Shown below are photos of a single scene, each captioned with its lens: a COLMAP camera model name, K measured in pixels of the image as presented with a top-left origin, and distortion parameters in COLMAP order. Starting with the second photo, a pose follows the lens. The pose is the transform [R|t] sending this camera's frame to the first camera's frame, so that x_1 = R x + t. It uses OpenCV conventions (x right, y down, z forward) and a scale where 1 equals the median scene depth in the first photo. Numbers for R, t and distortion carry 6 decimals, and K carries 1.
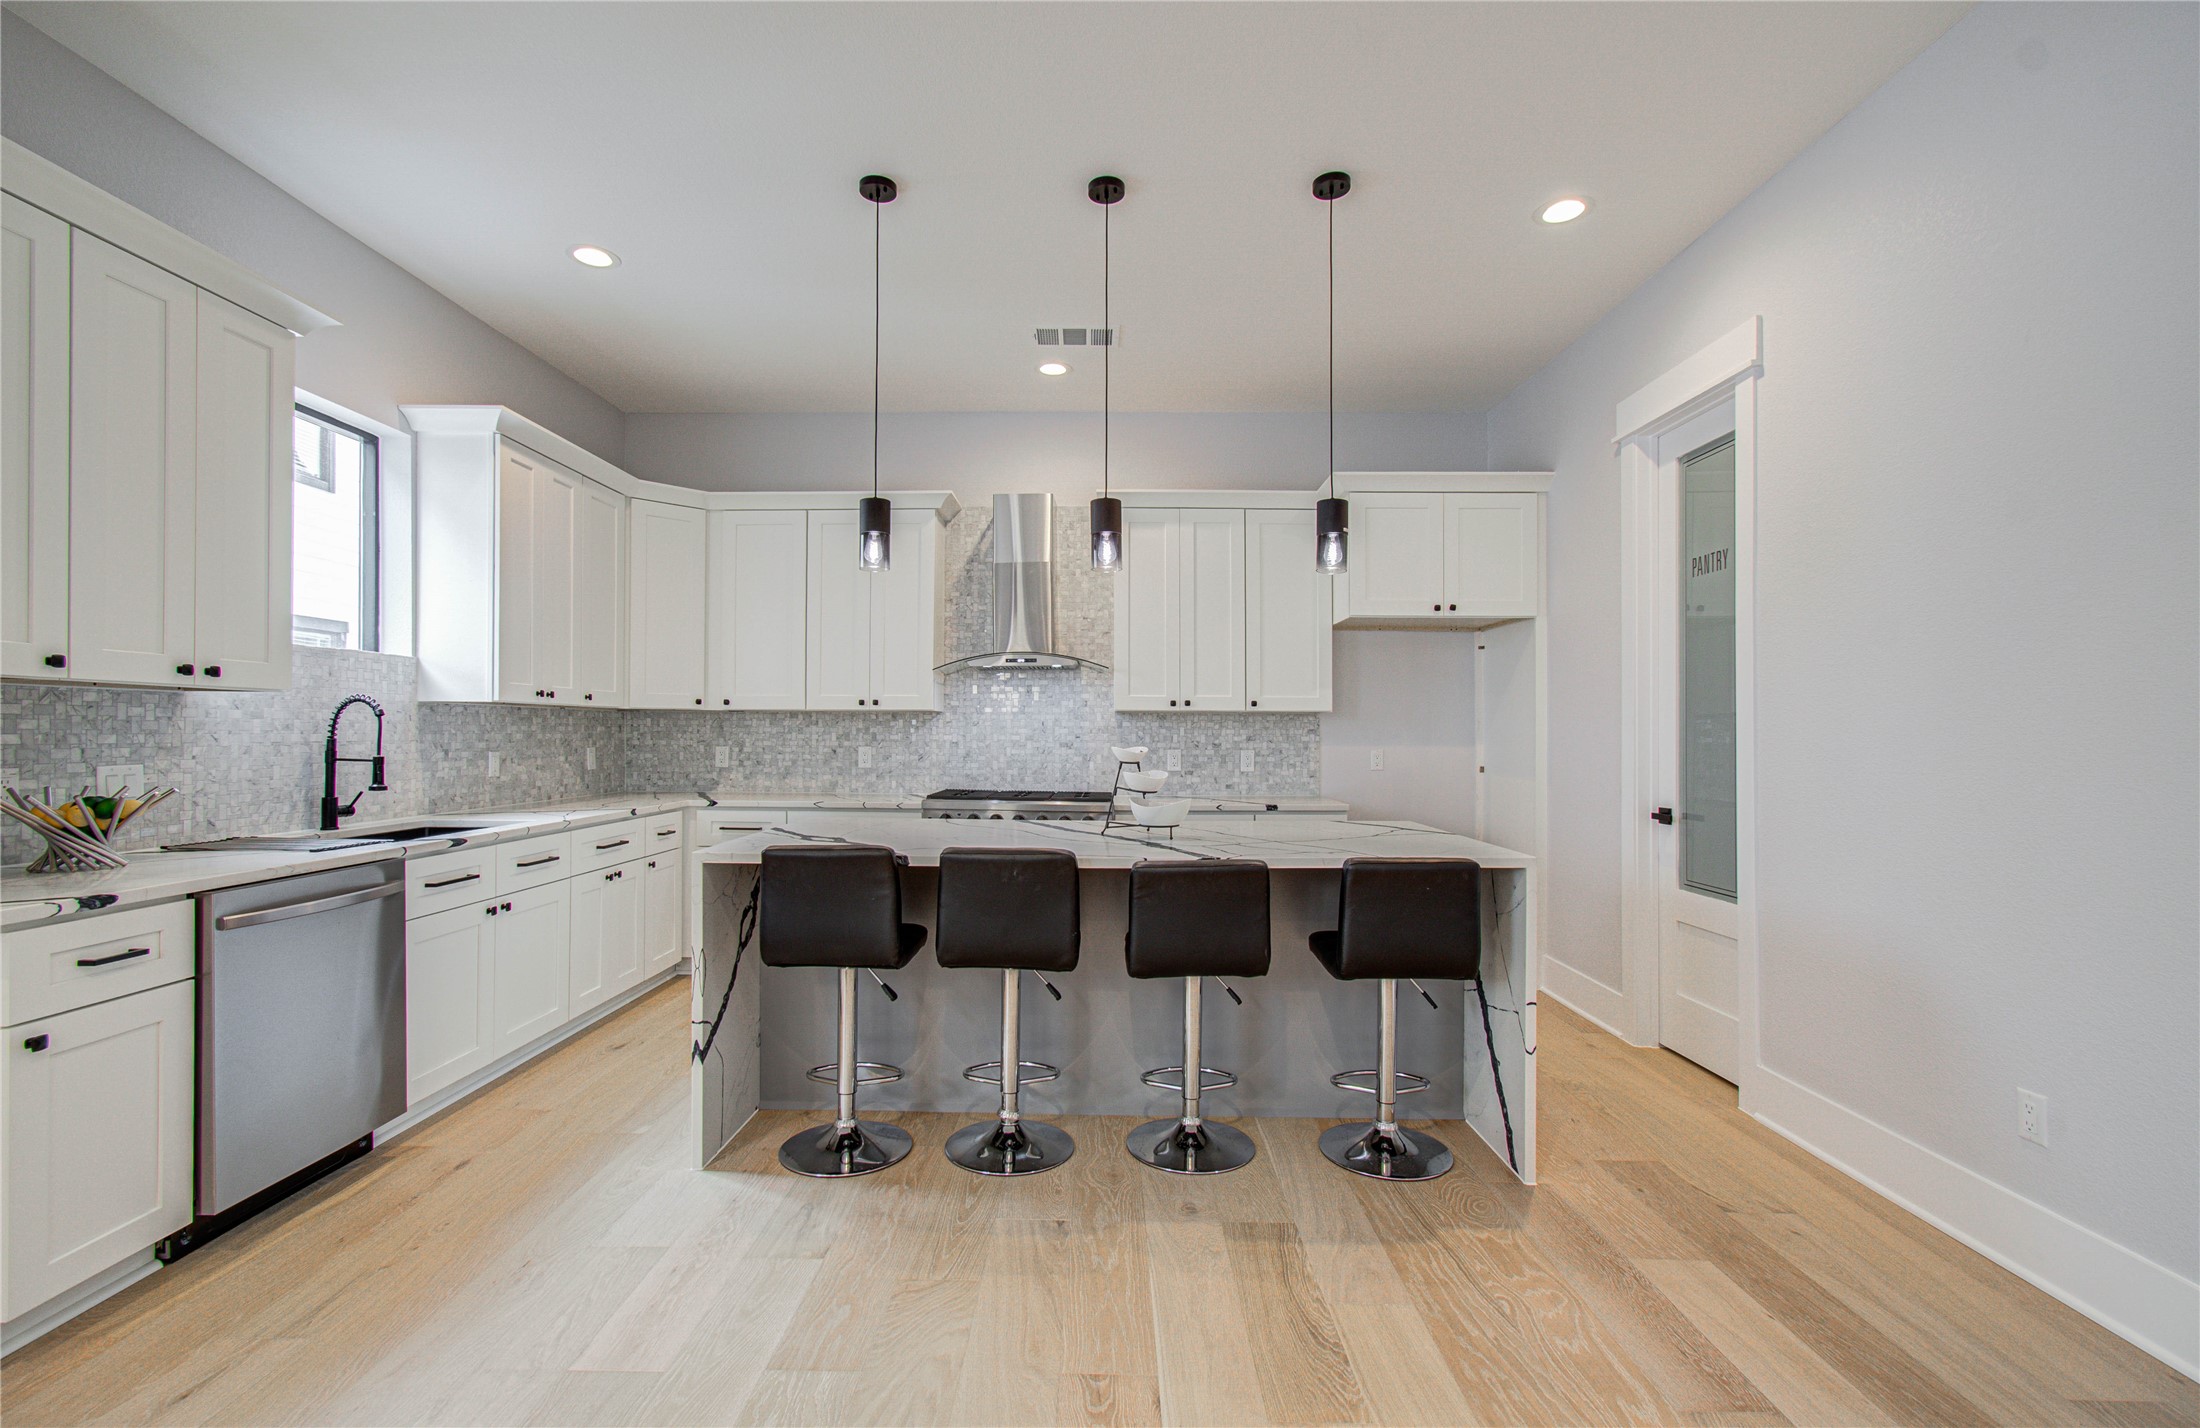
lens RADIAL K [[951.1, 0, 1102.0], [0, 951.1, 724.7], [0, 0, 1]] dist [-0.010644, 0.000159]
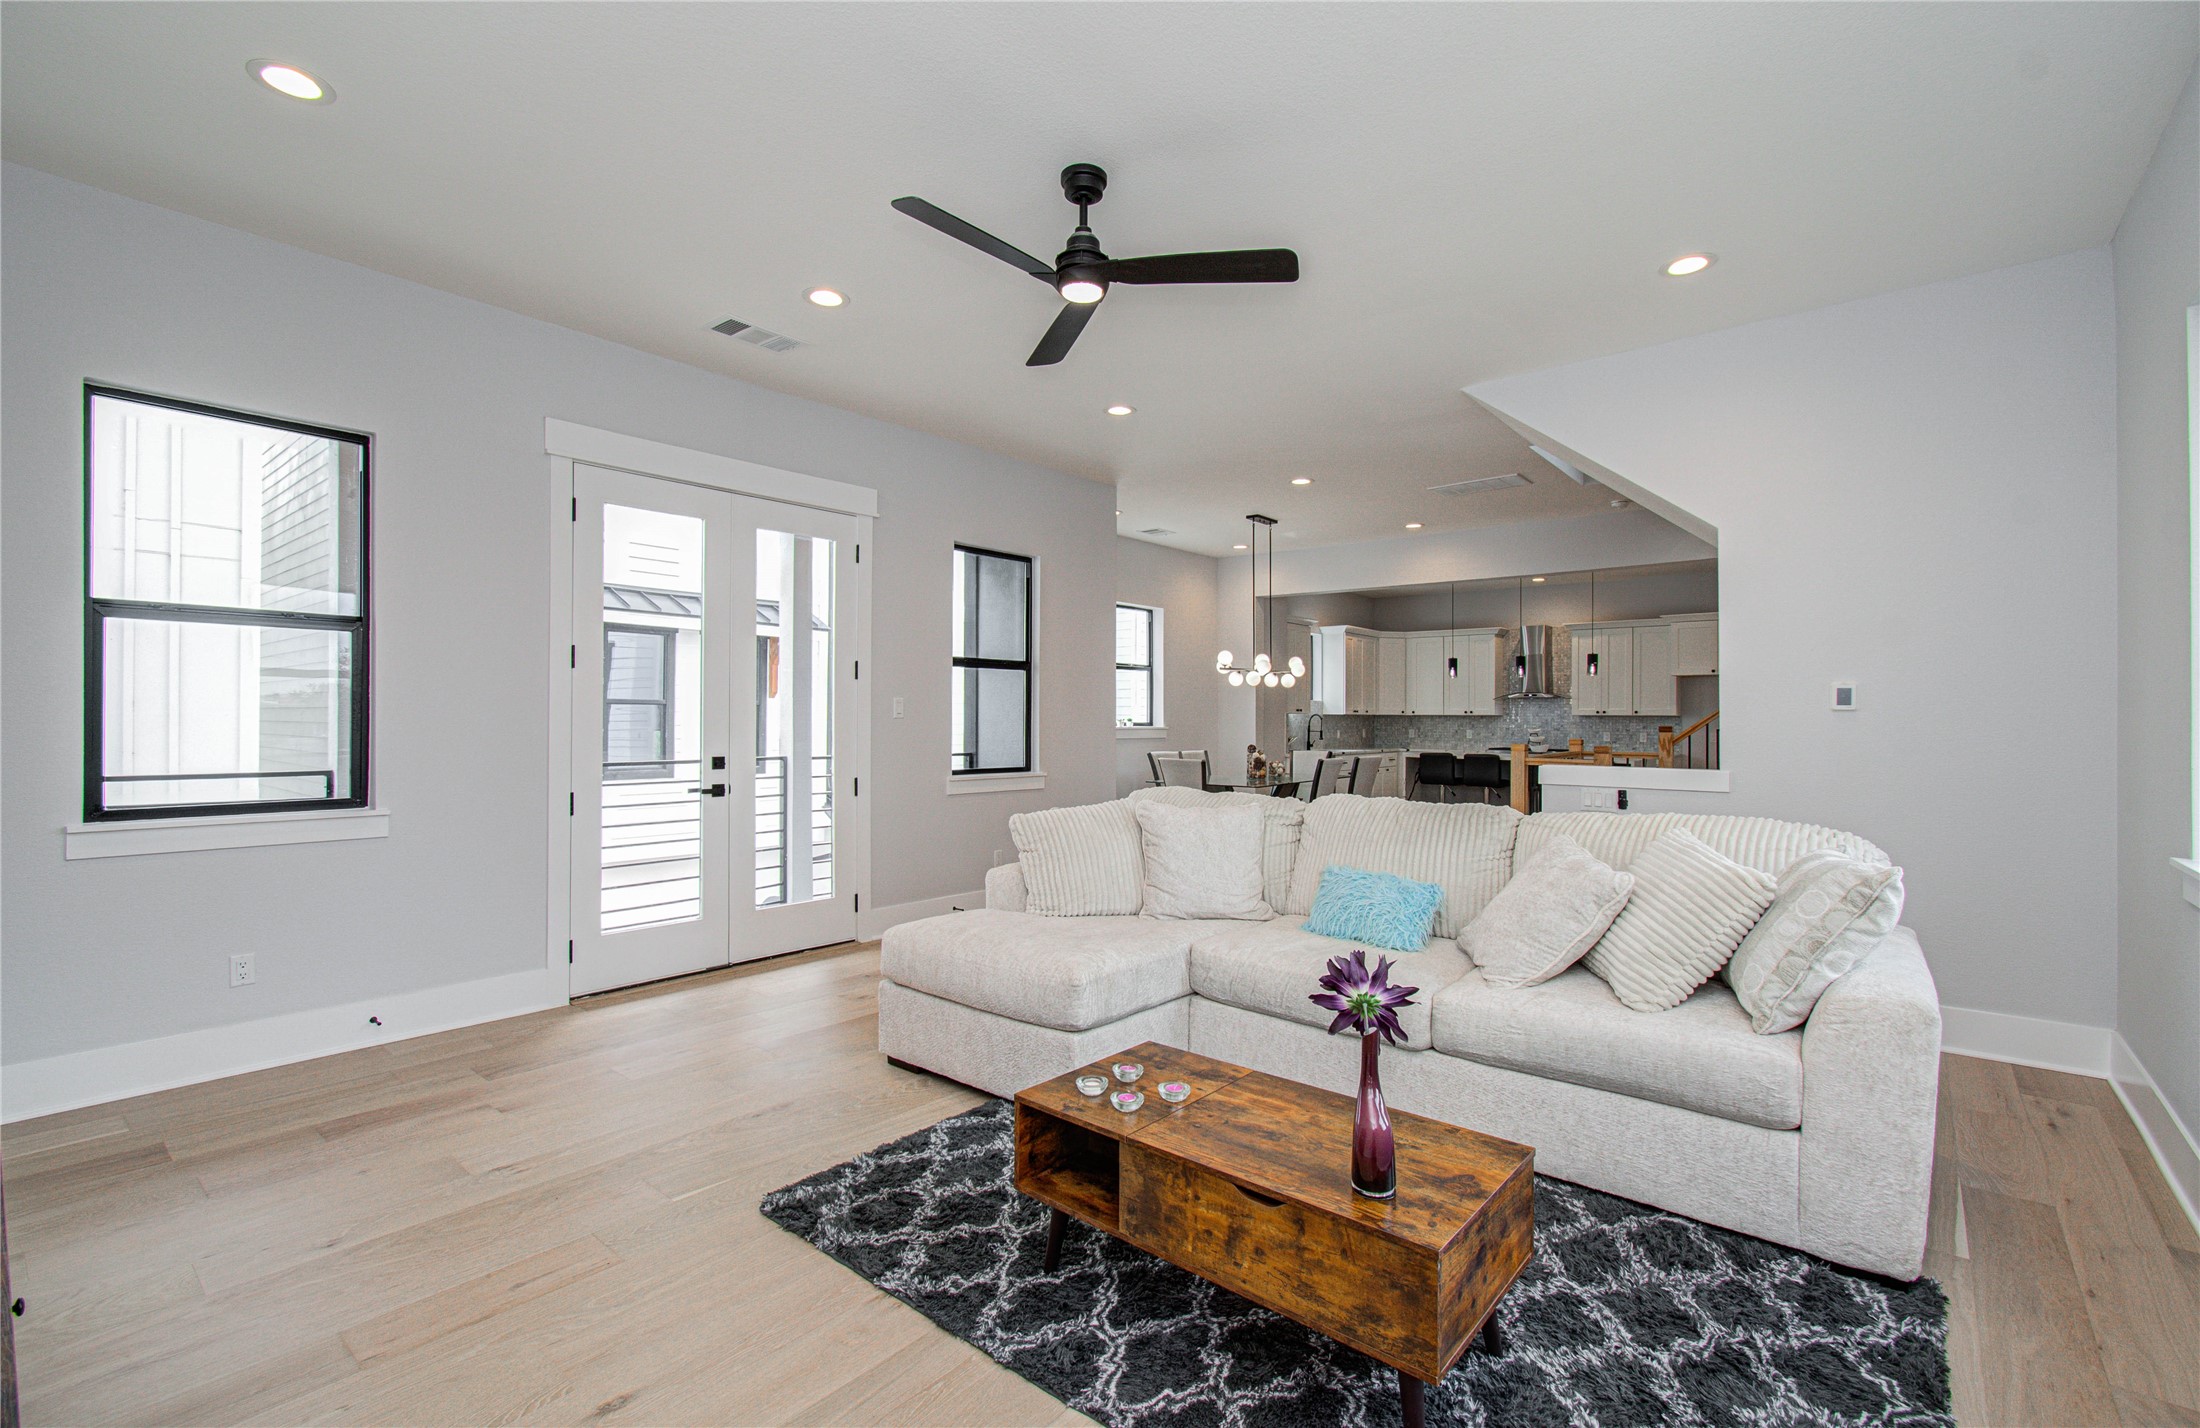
lens RADIAL K [[958.3, 0, 1109.2], [0, 958.3, 721.8], [0, 0, 1]] dist [0.001038, 0.000204]
pose [[0.771083, 0.000974, -0.636734, 0.808933], [0.004108, 0.999970, 0.006504, -0.023765], [0.636721, -0.007631, 0.771056, -1.983566]]
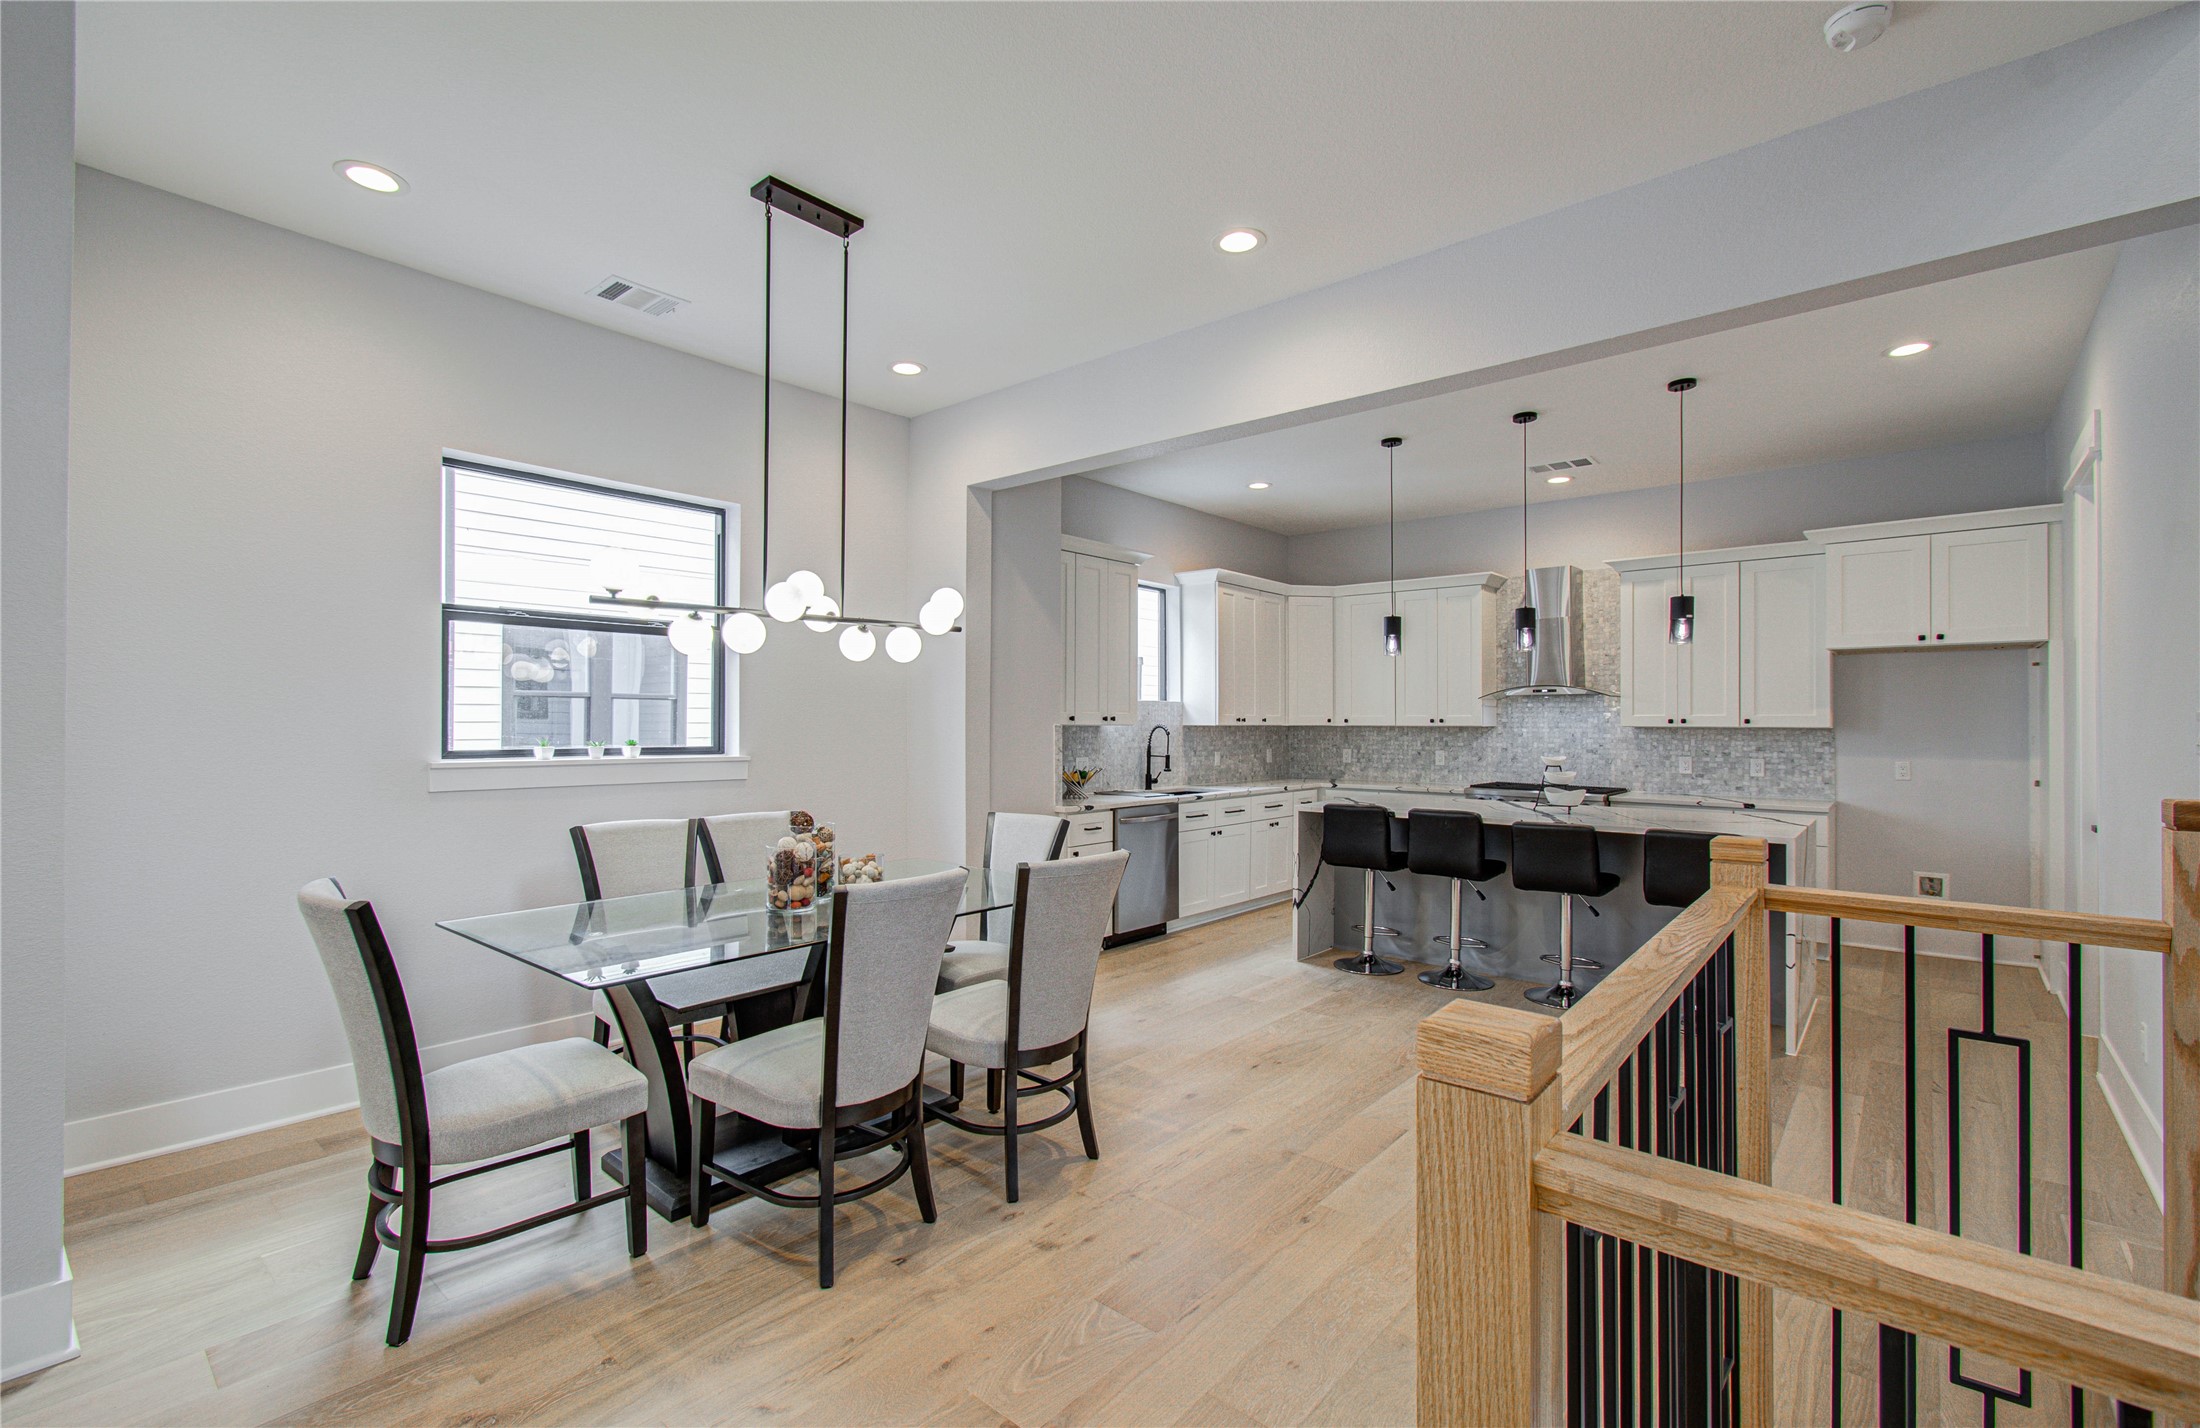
lens RADIAL K [[957.8, 0, 1102.8], [0, 957.8, 723.8], [0, 0, 1]] dist [-0.009163, -0.000051]
pose [[0.760342, -0.001961, -0.649520, 0.400966], [0.006398, 0.999970, 0.004470, -0.036456], [0.649491, -0.007554, 0.760332, -0.562278]]
